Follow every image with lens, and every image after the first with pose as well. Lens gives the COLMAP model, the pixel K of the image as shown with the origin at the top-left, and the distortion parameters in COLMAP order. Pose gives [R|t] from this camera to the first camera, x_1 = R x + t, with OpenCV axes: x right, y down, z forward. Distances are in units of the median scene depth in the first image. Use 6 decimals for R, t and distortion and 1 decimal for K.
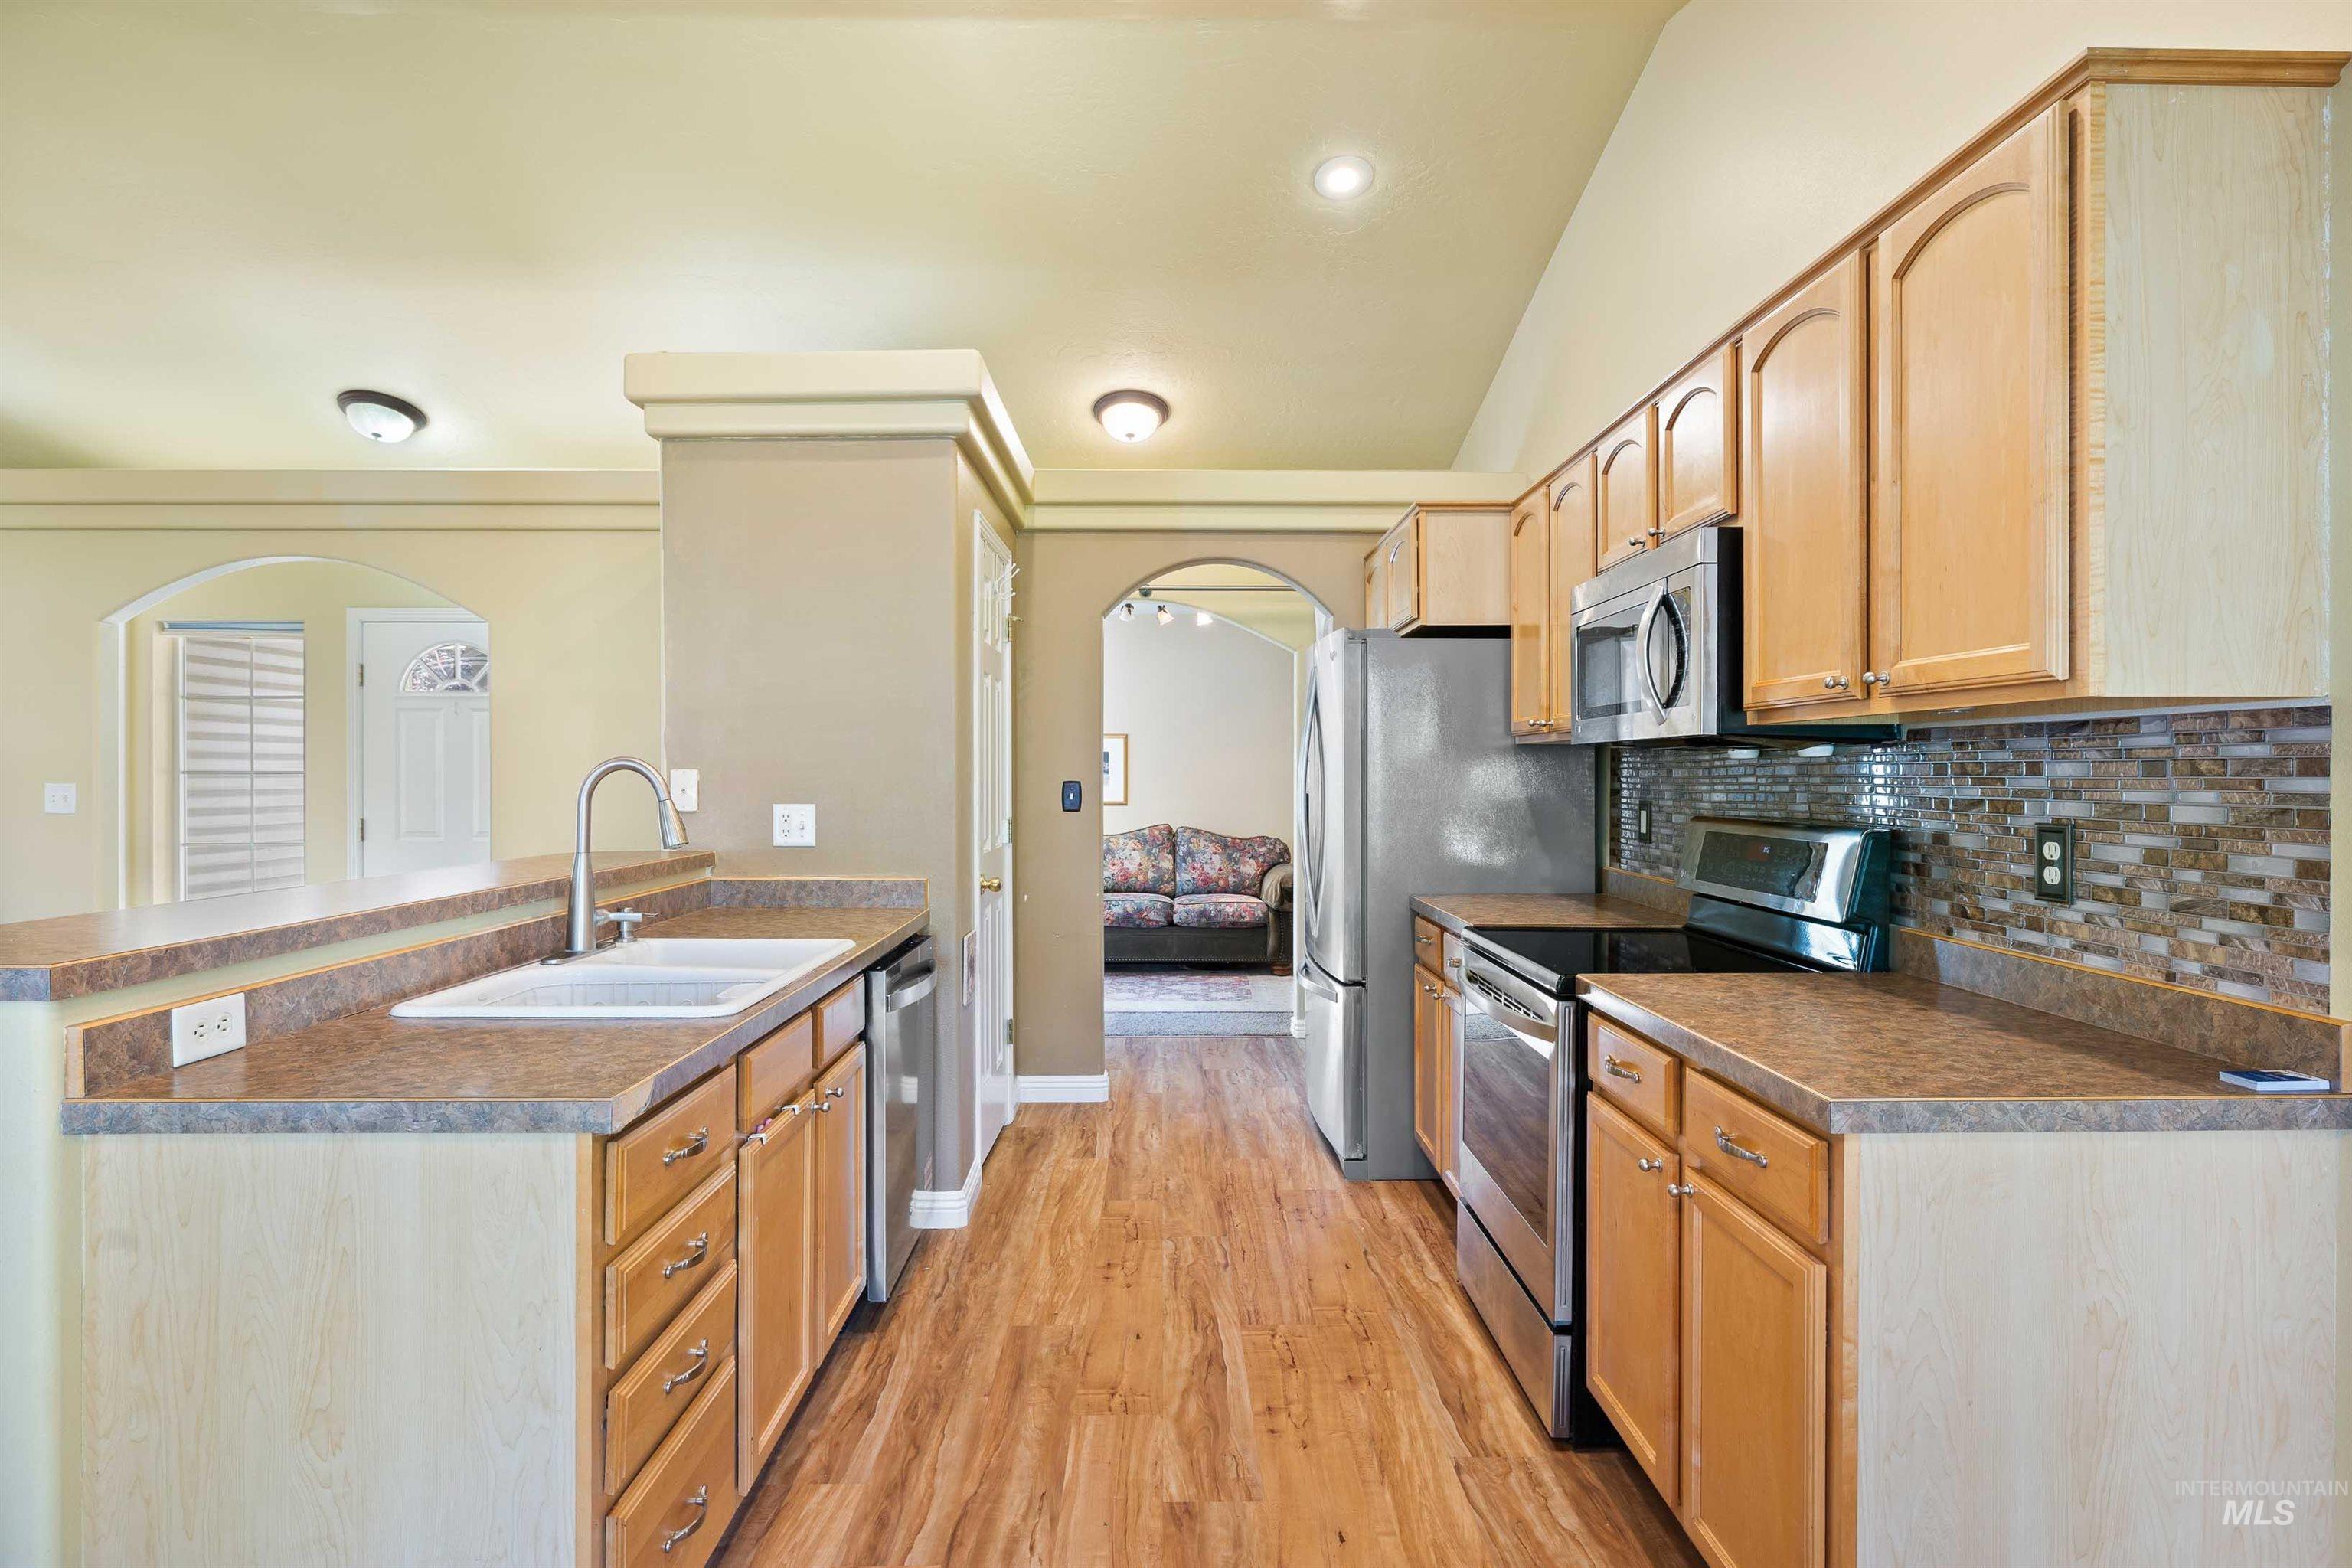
lens RADIAL K [[1180.9, 0, 1173.7], [0, 1180.9, 786.3], [0, 0, 1]] dist [-0.007273, 0.001679]
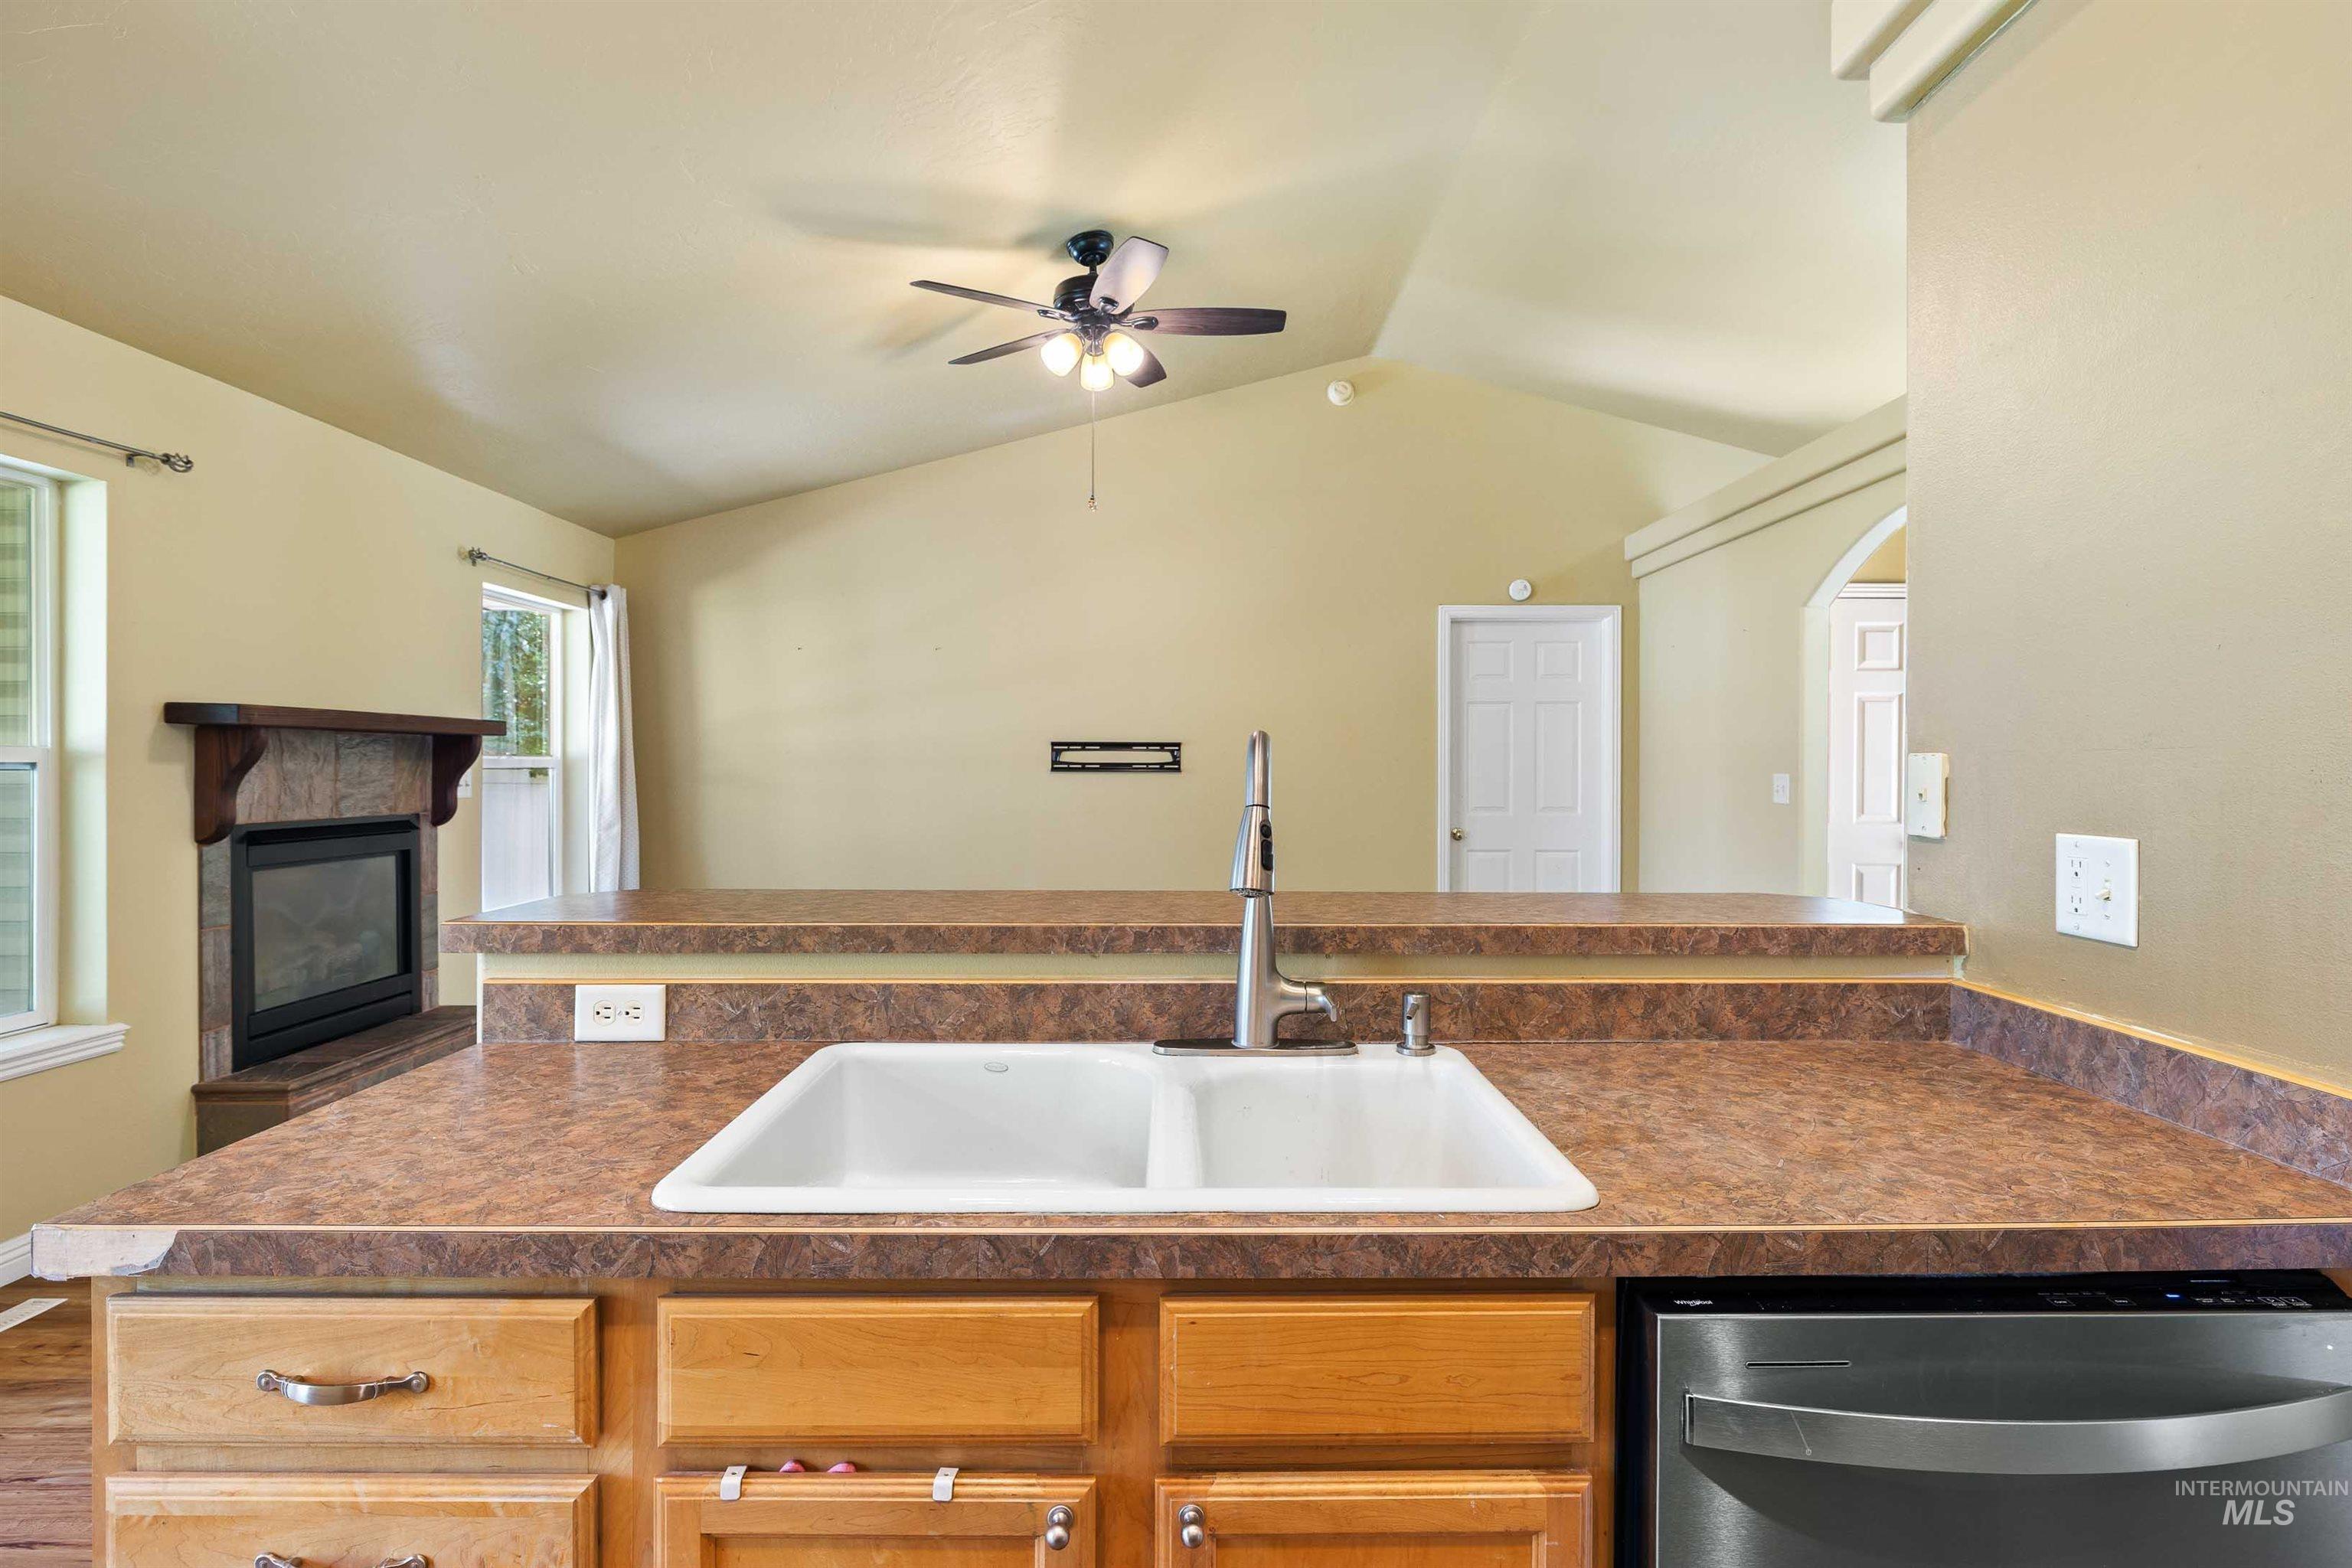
lens RADIAL K [[1180.9, 0, 1183.5], [0, 1180.9, 783.8], [0, 0, 1]] dist [-0.007273, 0.001679]
pose [[-0.008314, 0.015354, -0.999848, 0.155589], [-0.011659, 0.999813, 0.015451, -0.009469], [0.999897, 0.011786, -0.008134, 1.274566]]
